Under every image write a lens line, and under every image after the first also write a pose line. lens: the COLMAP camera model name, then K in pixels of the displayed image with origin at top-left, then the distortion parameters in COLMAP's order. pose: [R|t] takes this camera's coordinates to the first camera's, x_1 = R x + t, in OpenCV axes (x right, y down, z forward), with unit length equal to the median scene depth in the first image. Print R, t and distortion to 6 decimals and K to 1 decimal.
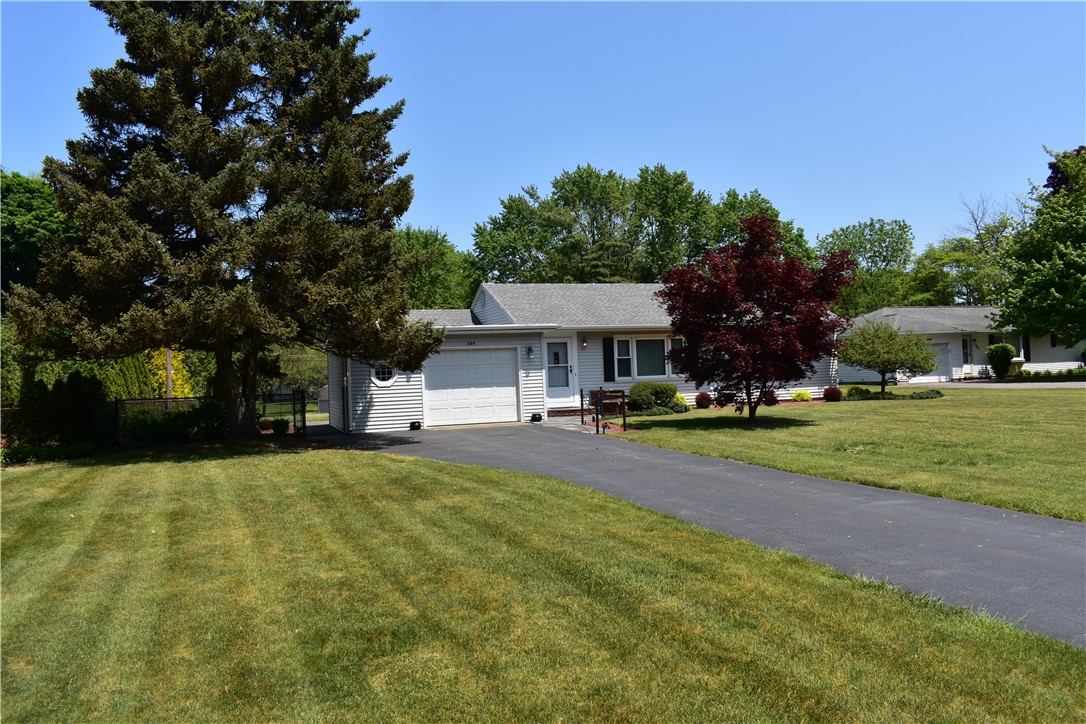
lens RADIAL K [[851.6, 0, 537.8], [0, 851.6, 365.9], [0, 0, 1]] dist [-0.094850, 0.015945]
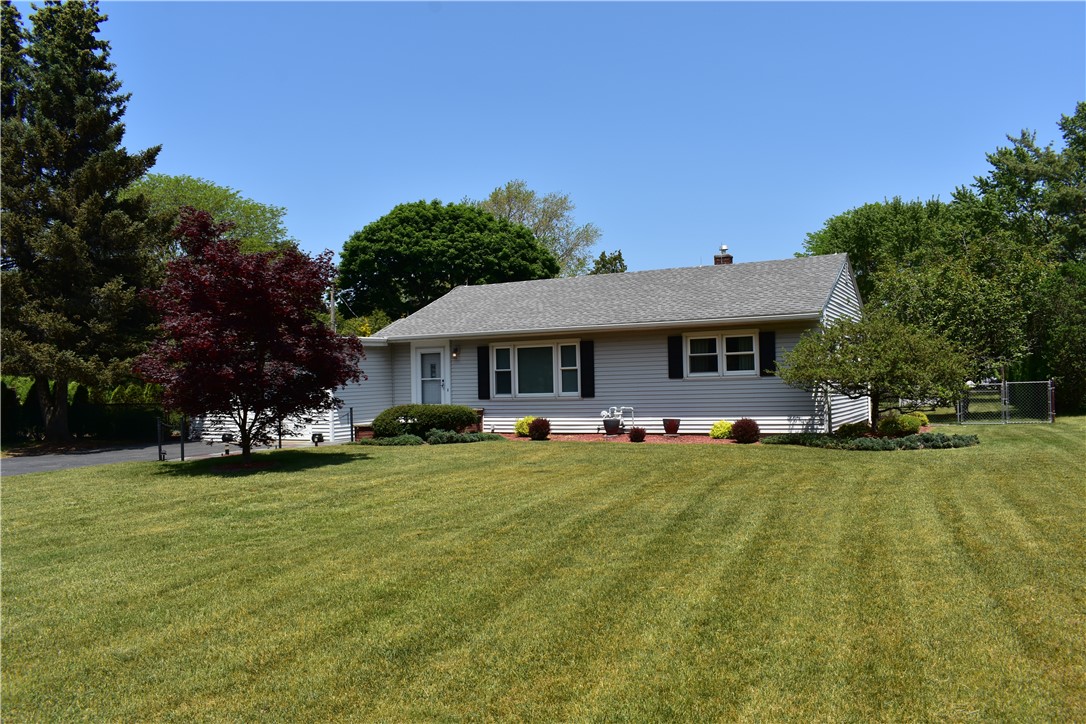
lens RADIAL K [[851.6, 0, 537.8], [0, 851.6, 365.9], [0, 0, 1]] dist [-0.094850, 0.015945]
pose [[0.689000, 0.005436, -0.724741, 0.733219], [0.006038, 0.999894, 0.013241, -0.025183], [0.724736, -0.013499, 0.688894, 0.469656]]
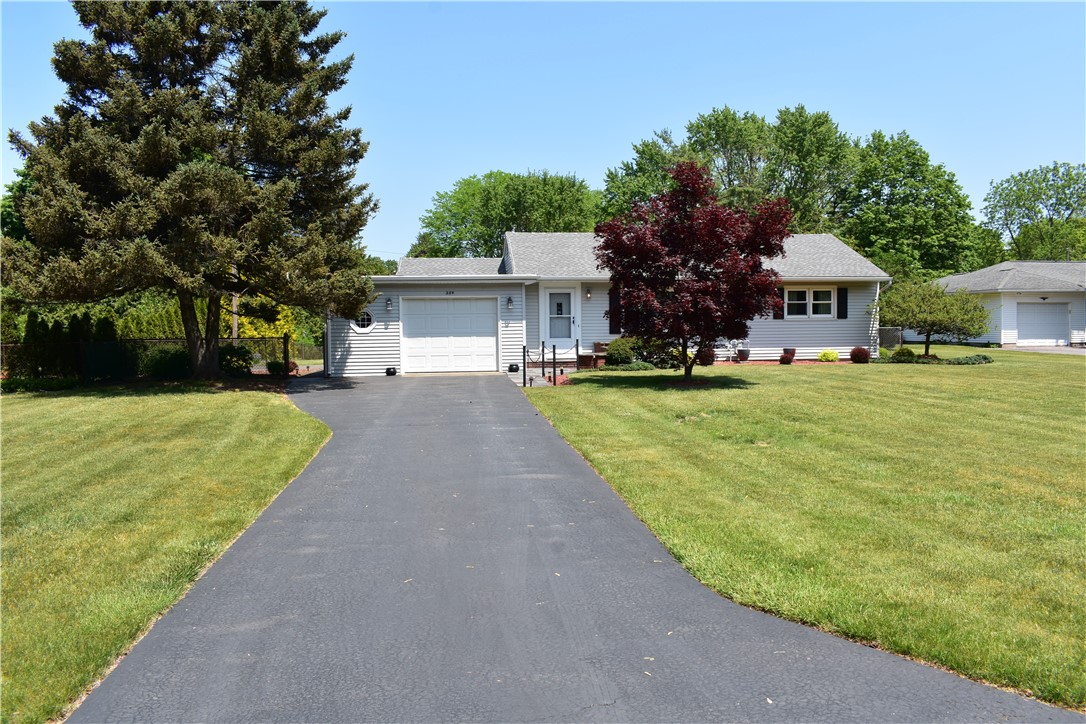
lens RADIAL K [[851.6, 0, 537.8], [0, 851.6, 365.9], [0, 0, 1]] dist [-0.094850, 0.015945]
pose [[0.976186, 0.037168, -0.213726, 0.210786], [-0.023451, 0.997520, 0.066363, -0.007973], [0.215663, -0.059771, 0.974637, 0.024435]]
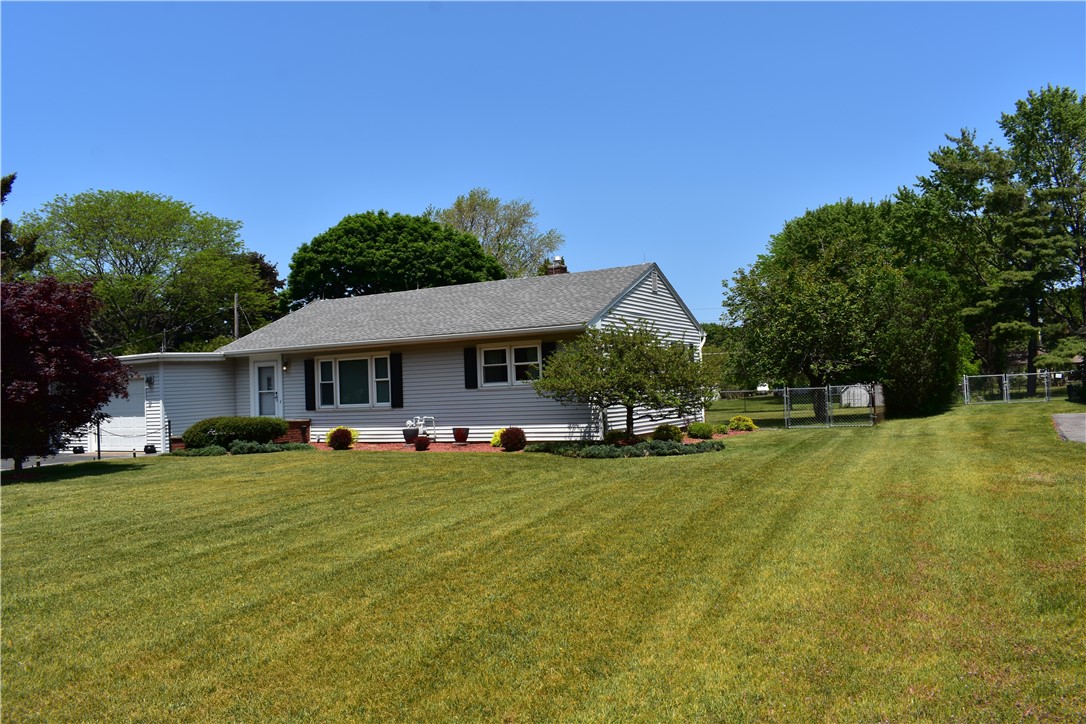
lens RADIAL K [[851.6, 0, 537.8], [0, 851.6, 365.9], [0, 0, 1]] dist [-0.094850, 0.015945]
pose [[0.680944, -0.008933, -0.732281, 0.885344], [0.021929, 0.999726, 0.008196, -0.029188], [0.732007, -0.021640, 0.680953, 0.589441]]
